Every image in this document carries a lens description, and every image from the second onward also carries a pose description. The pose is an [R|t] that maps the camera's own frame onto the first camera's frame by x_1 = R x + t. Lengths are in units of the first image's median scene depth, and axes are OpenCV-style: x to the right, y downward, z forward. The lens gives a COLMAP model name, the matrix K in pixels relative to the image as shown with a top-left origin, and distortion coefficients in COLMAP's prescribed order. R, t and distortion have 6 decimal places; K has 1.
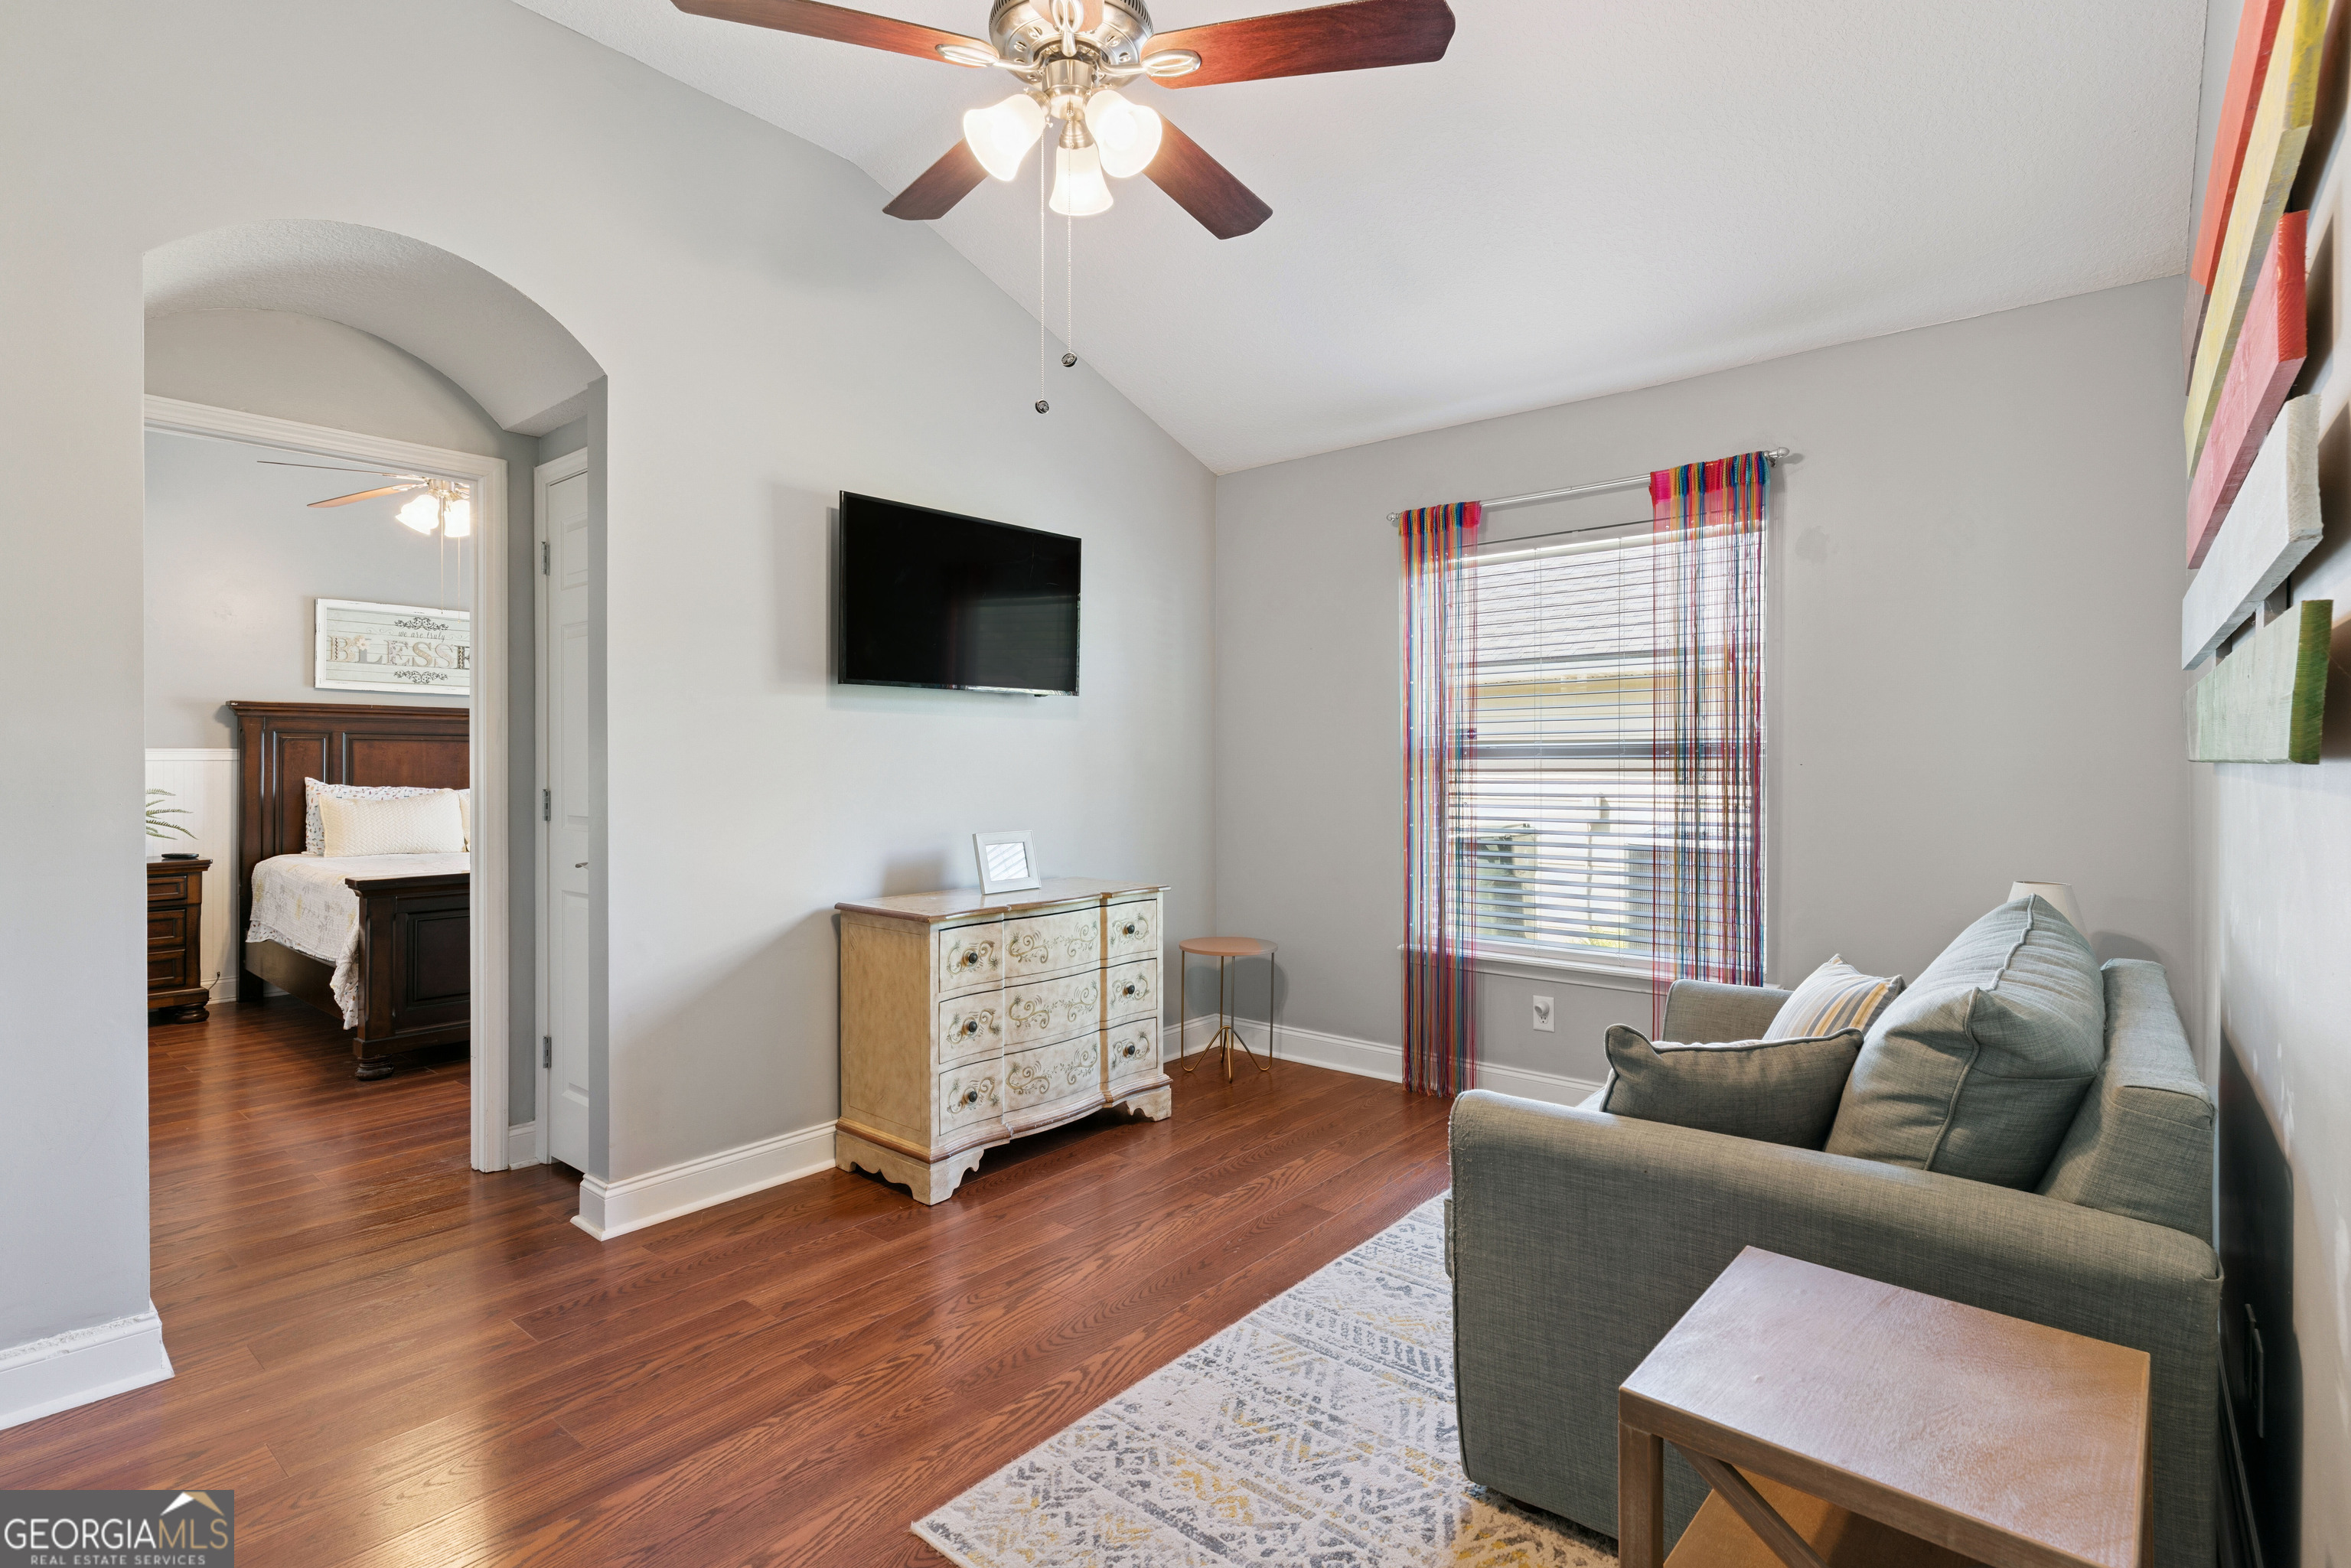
lens RADIAL K [[1122.5, 0, 1172.4], [0, 1122.5, 768.7], [0, 0, 1]] dist [0.001535, 0.000807]
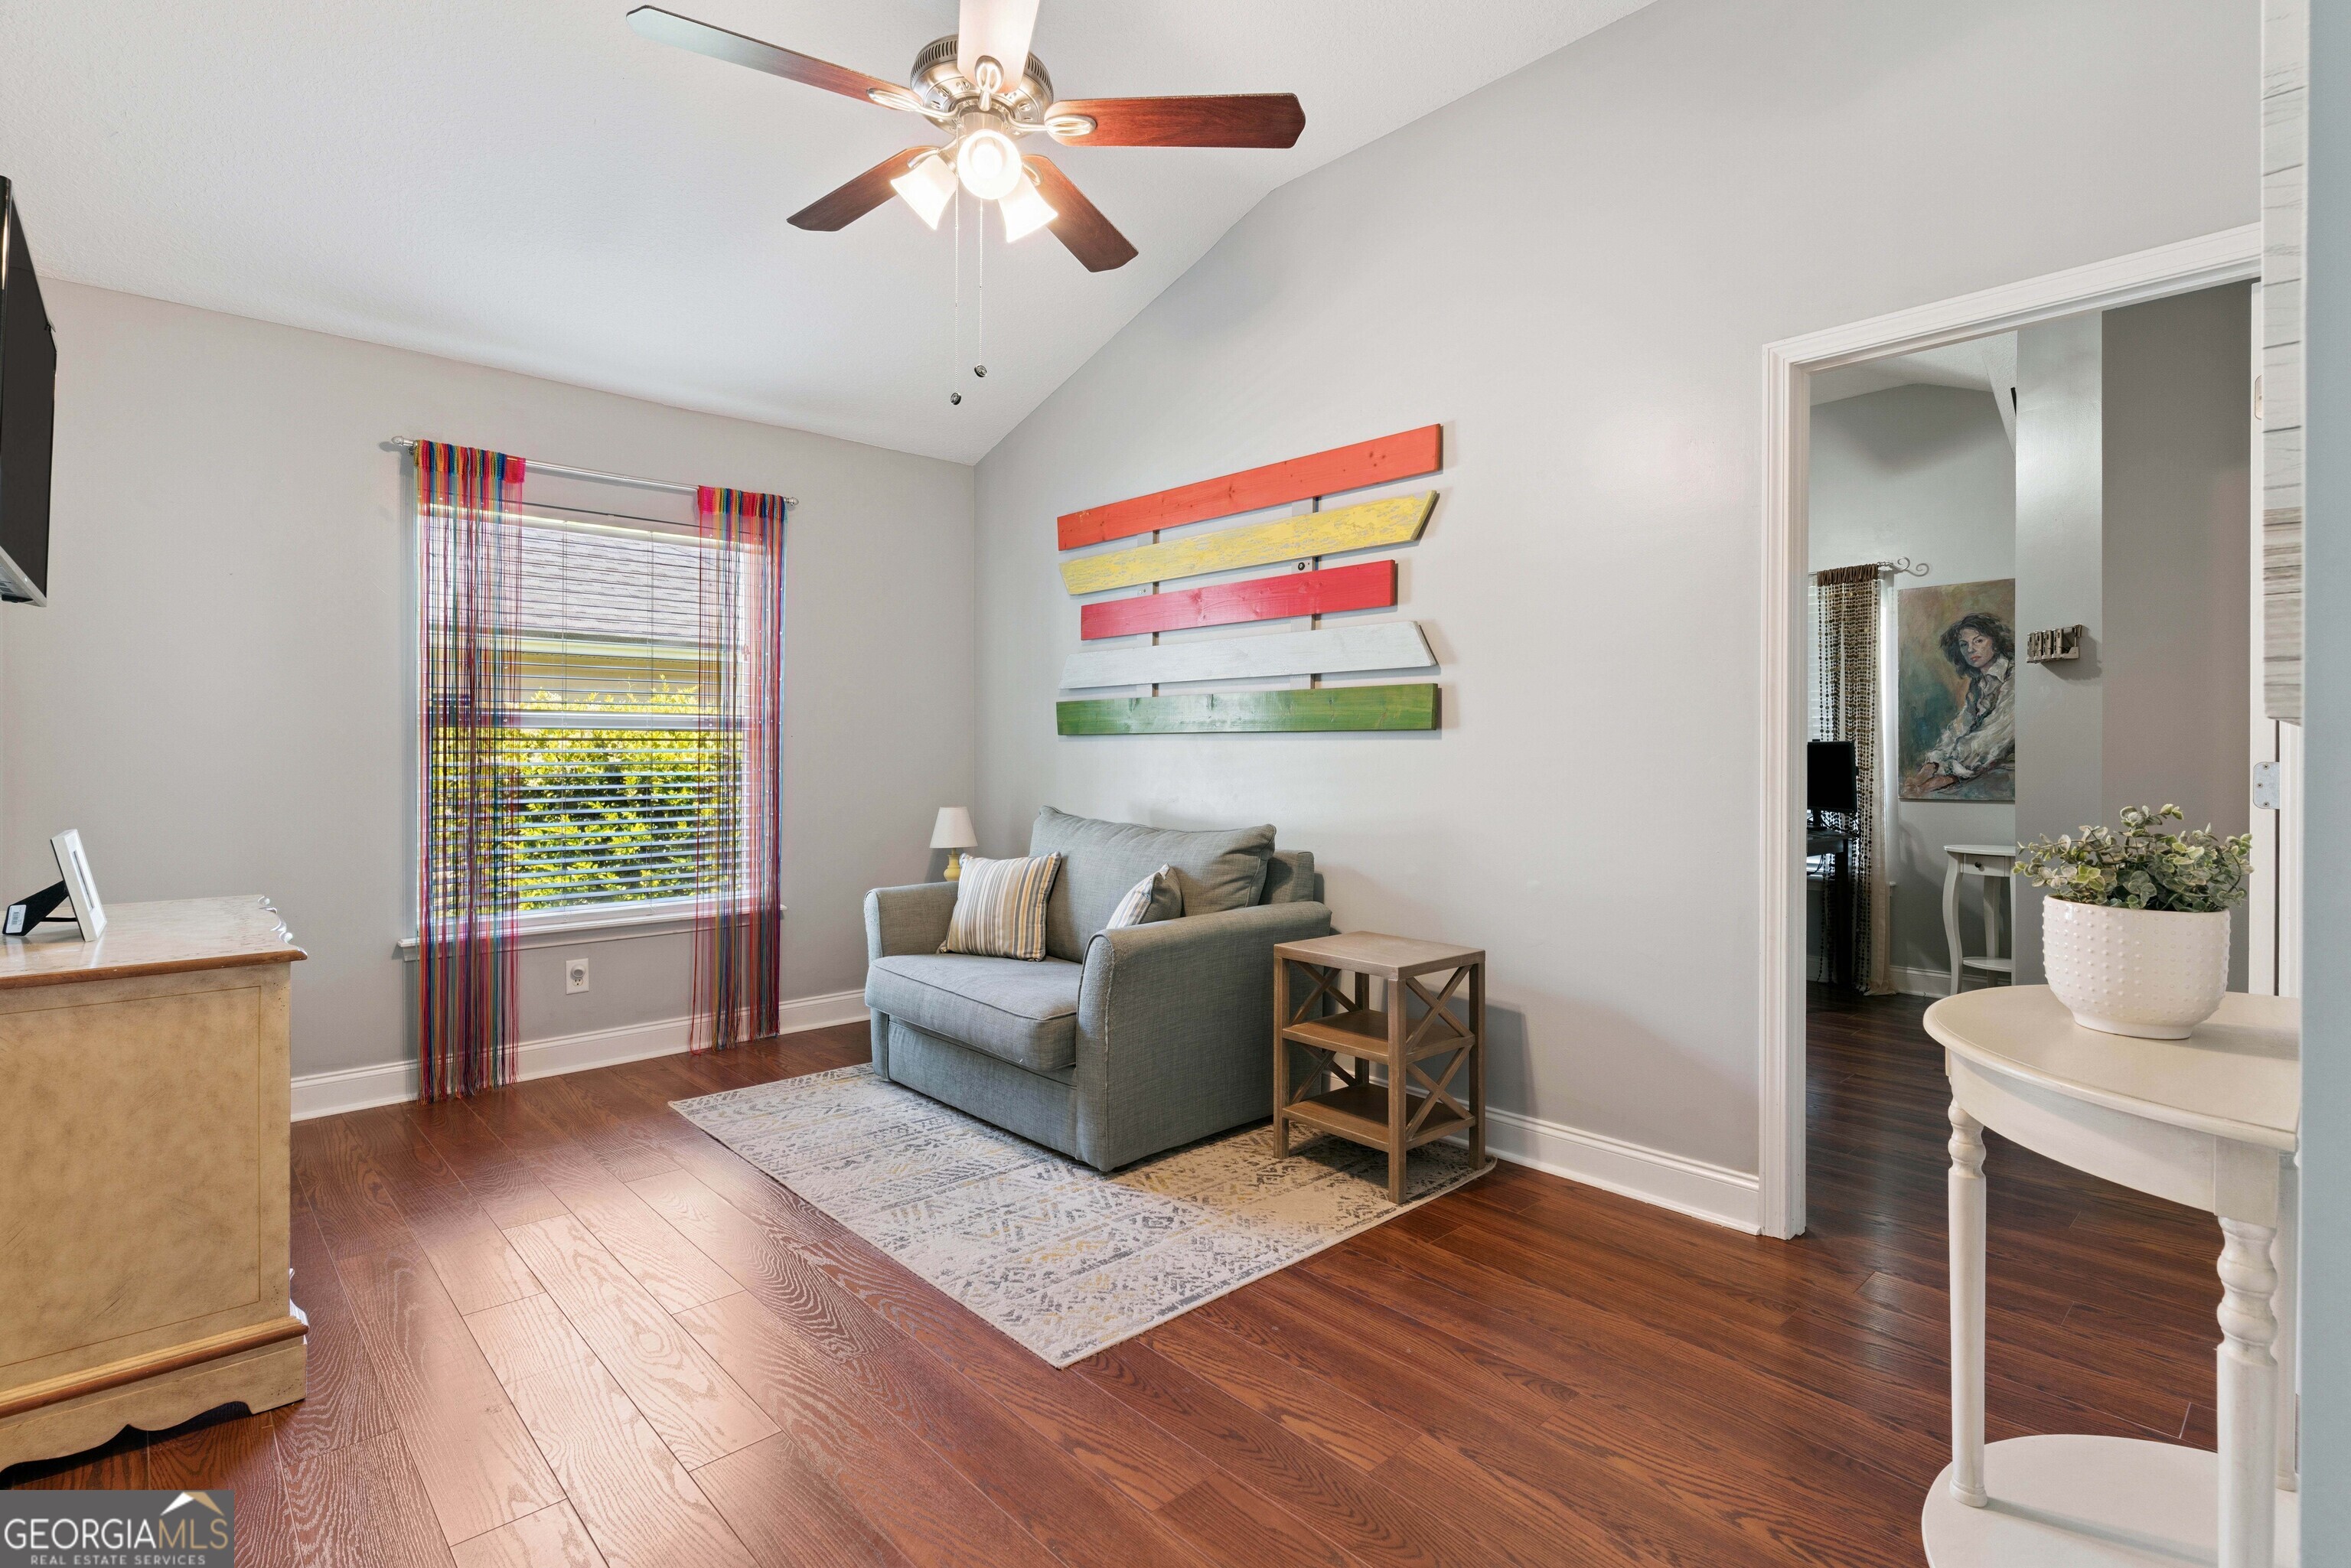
lens RADIAL K [[1122.5, 0, 1169.8], [0, 1122.5, 766.9], [0, 0, 1]] dist [0.001535, 0.000807]
pose [[0.122875, -0.012384, 0.992345, -0.570372], [0.004299, 0.999919, 0.011946, 0.015195], [-0.992413, 0.002798, 0.122918, 0.308351]]
